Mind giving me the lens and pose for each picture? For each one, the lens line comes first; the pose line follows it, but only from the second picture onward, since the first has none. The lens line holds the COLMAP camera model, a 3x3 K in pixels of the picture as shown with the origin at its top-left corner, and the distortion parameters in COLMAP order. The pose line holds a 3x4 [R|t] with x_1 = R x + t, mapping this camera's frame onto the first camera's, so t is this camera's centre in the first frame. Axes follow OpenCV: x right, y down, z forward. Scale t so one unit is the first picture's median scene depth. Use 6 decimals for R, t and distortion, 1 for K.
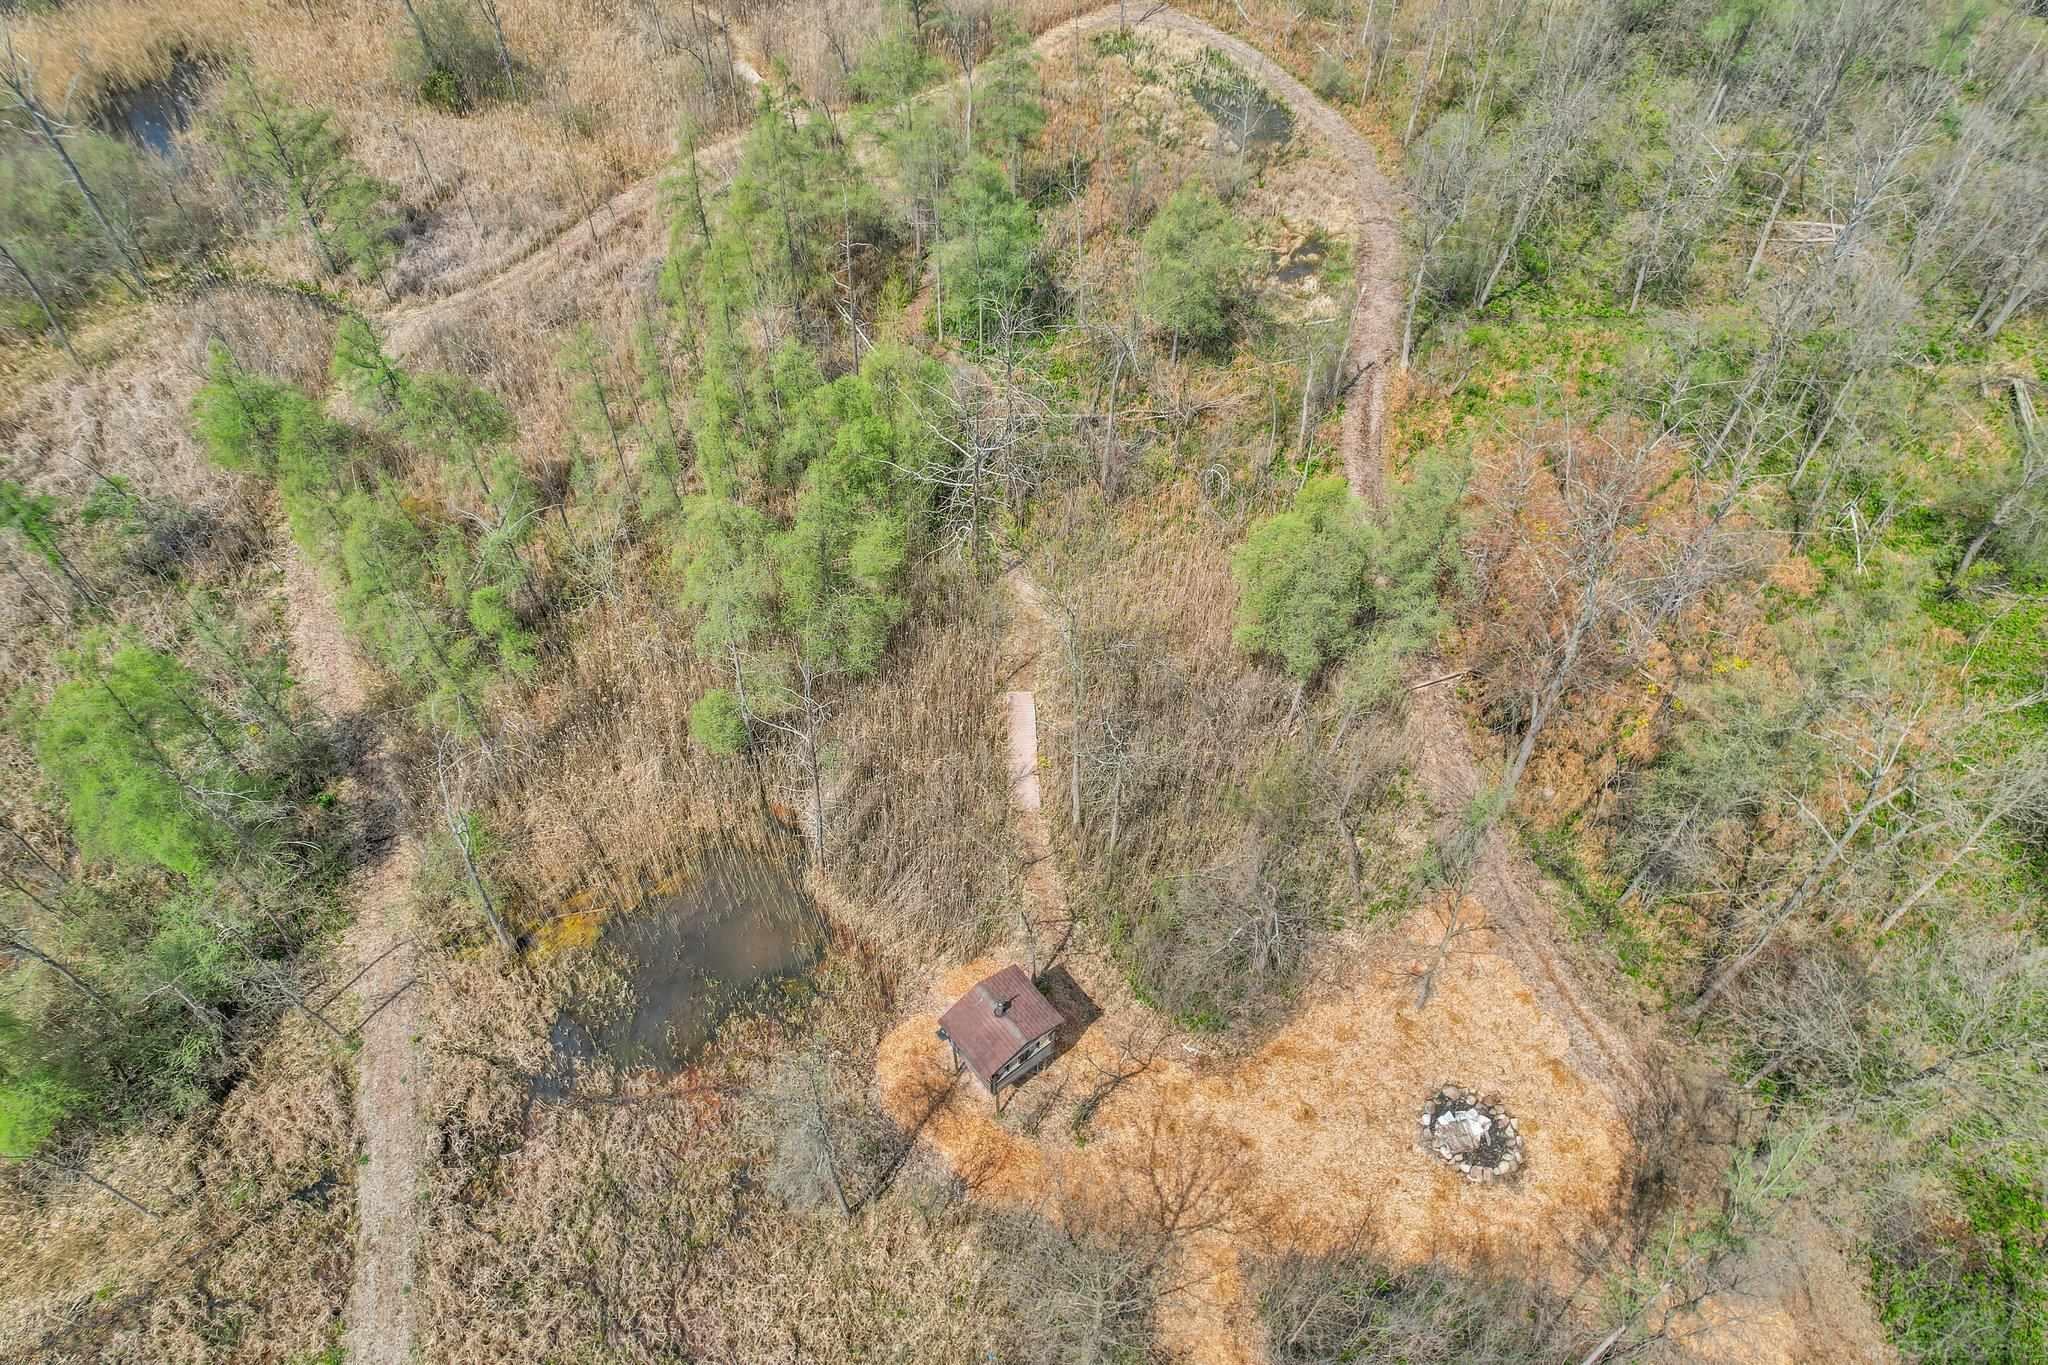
lens RADIAL K [[1301.5, 0, 1024.0], [0, 1301.5, 682.5], [0, 0, 1]] dist [-0.084766, 0.069356]
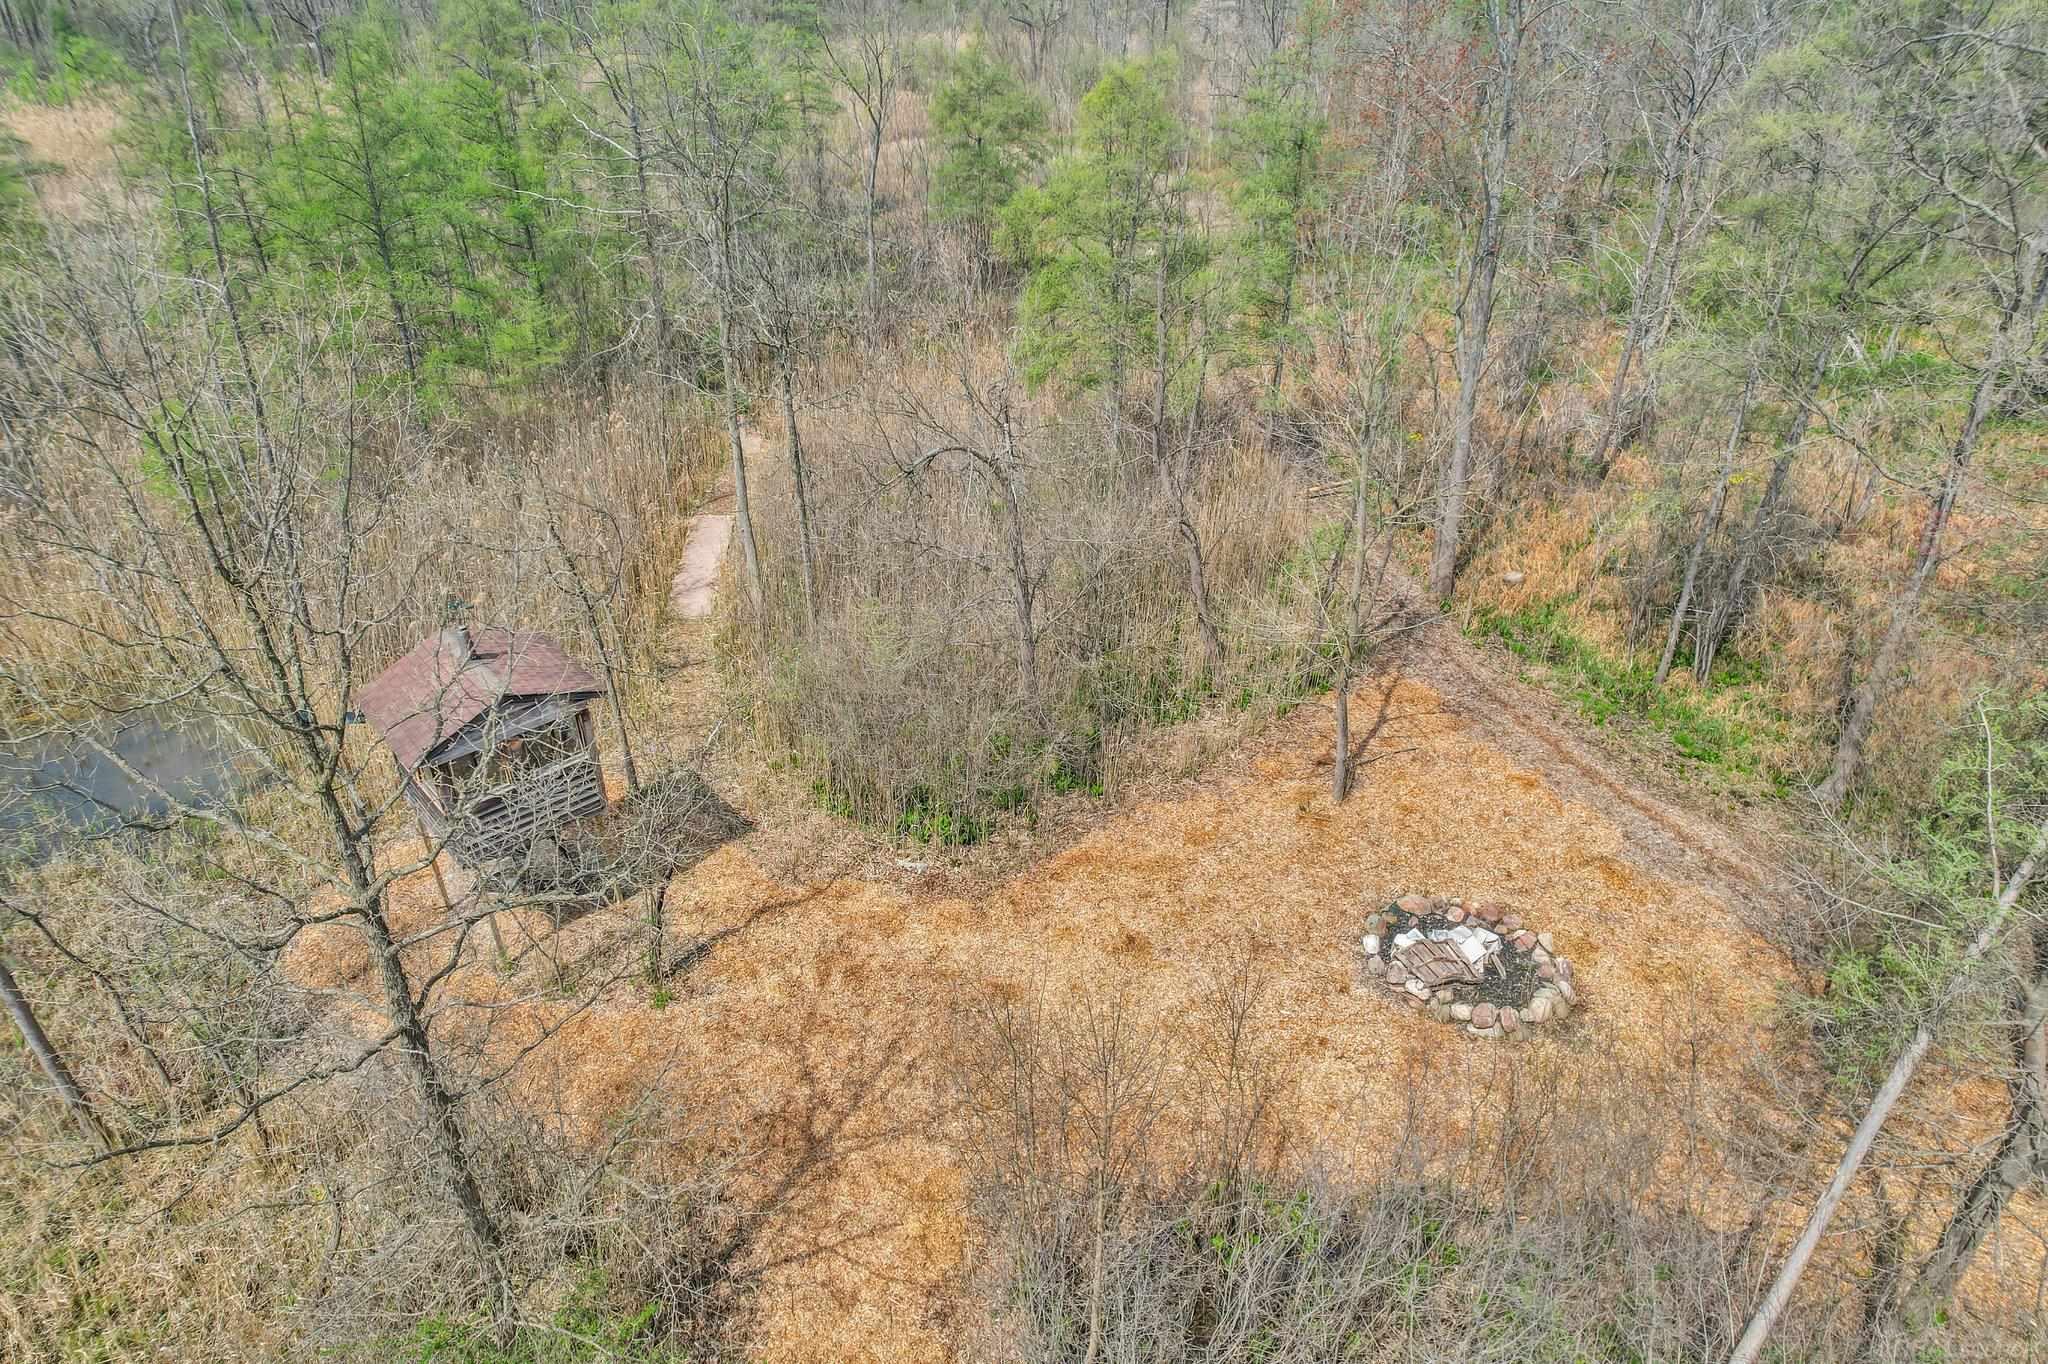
lens RADIAL K [[1321.1, 0, 1045.4], [0, 1321.1, 676.6], [0, 0, 1]] dist [-0.044224, 0.073017]
pose [[0.998036, -0.028031, 0.056018, 0.130962], [0.045746, 0.937078, -0.346110, 0.336719], [-0.042791, 0.347993, 0.936520, 0.397115]]
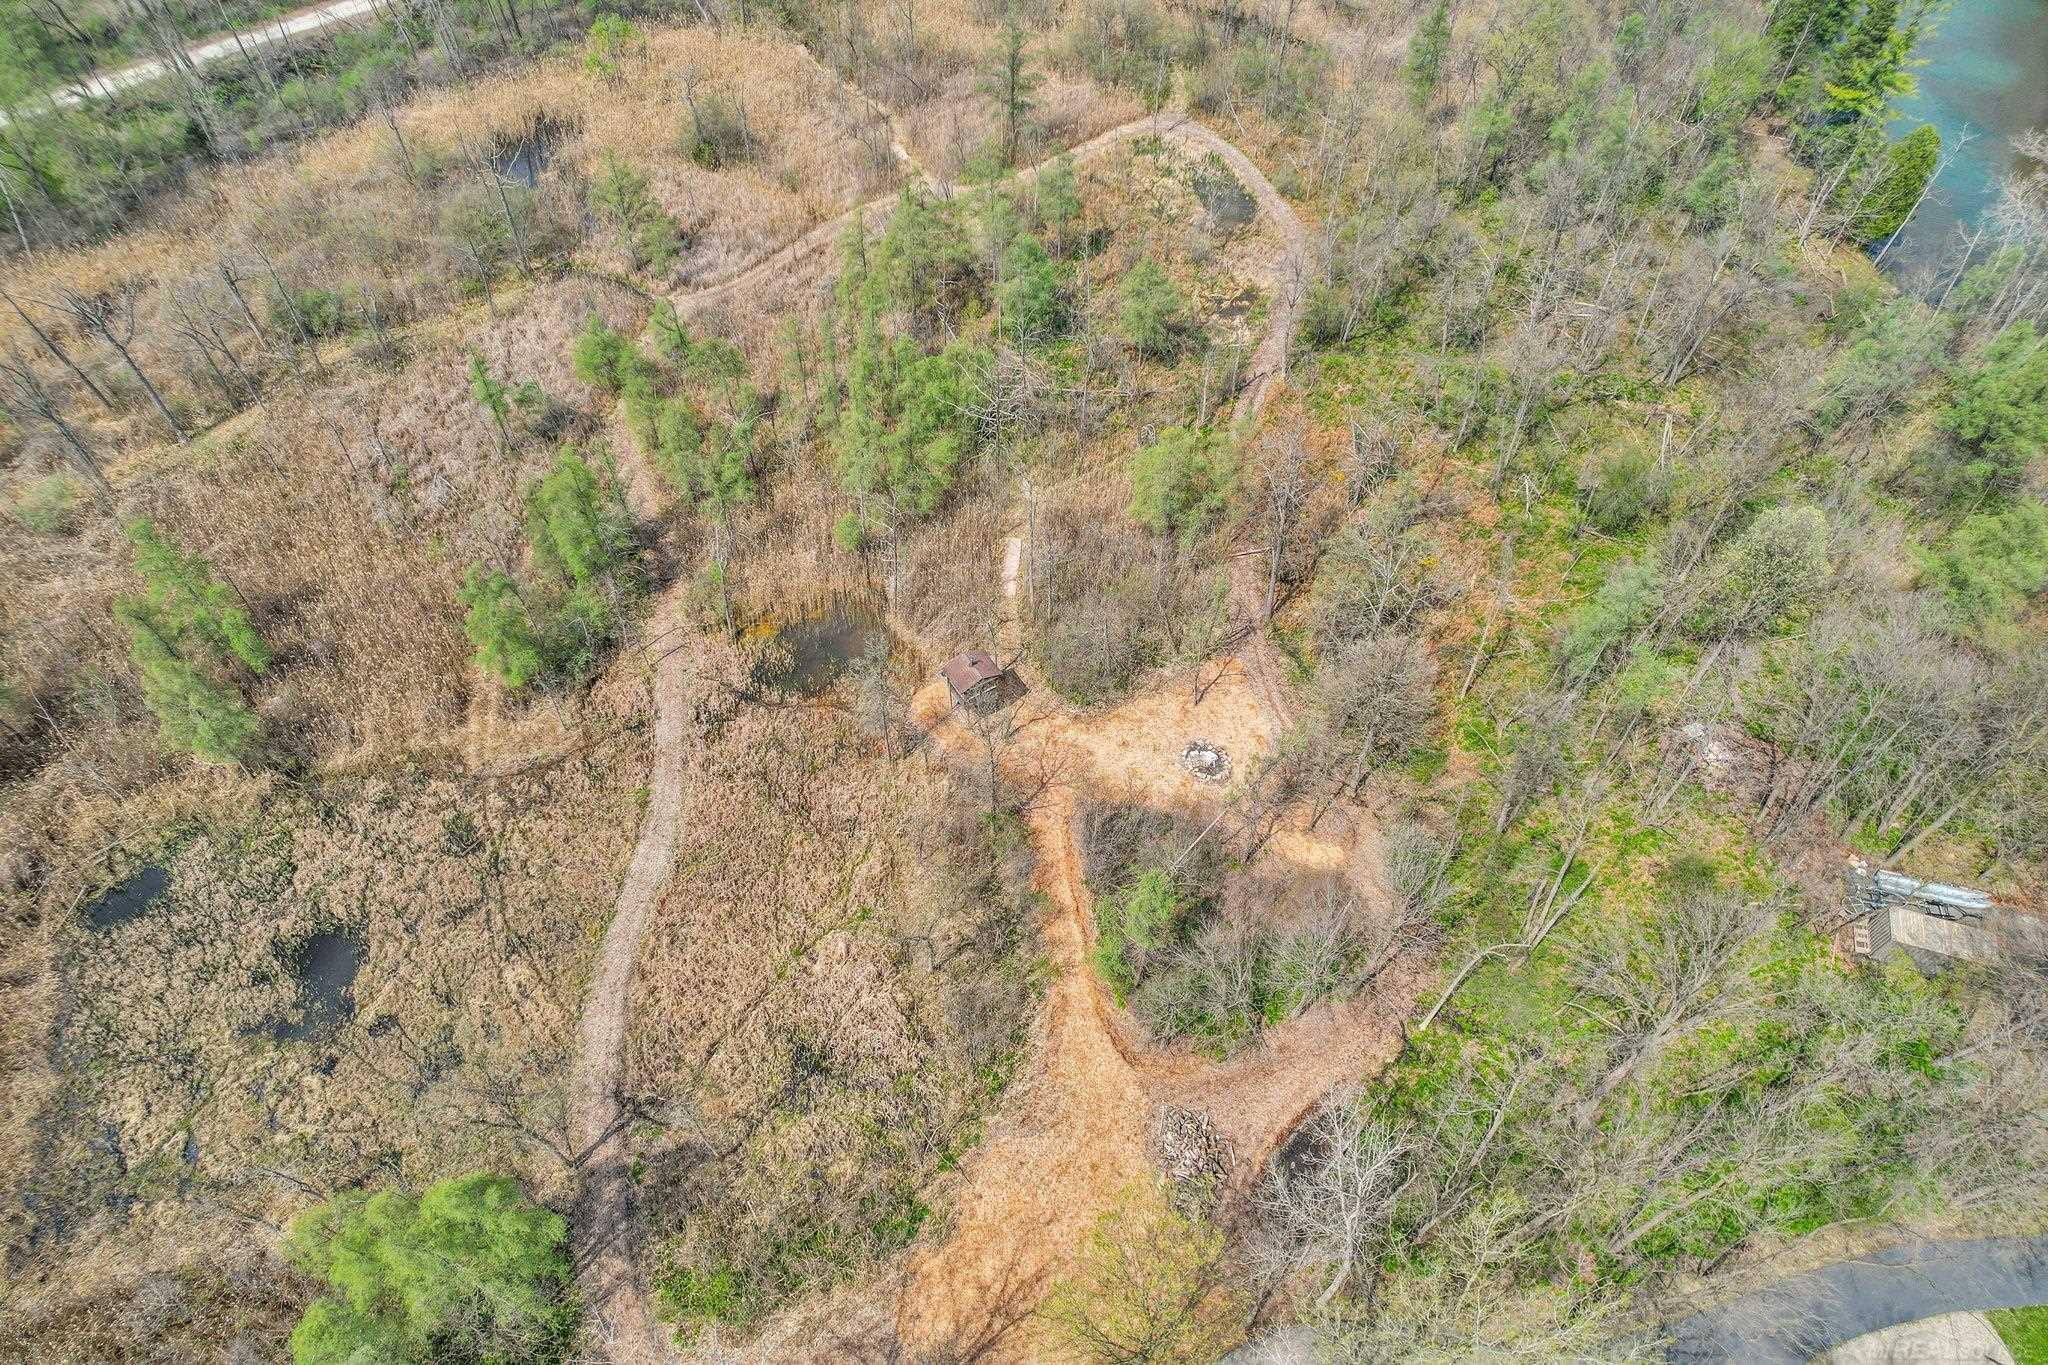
lens RADIAL K [[1301.5, 0, 1024.0], [0, 1301.5, 682.5], [0, 0, 1]] dist [-0.084766, 0.069356]
pose [[0.992353, 0.094759, -0.079092, 0.176171], [-0.094429, 0.995500, 0.007916, 0.195753], [0.079486, -0.000387, 0.996836, -0.812181]]
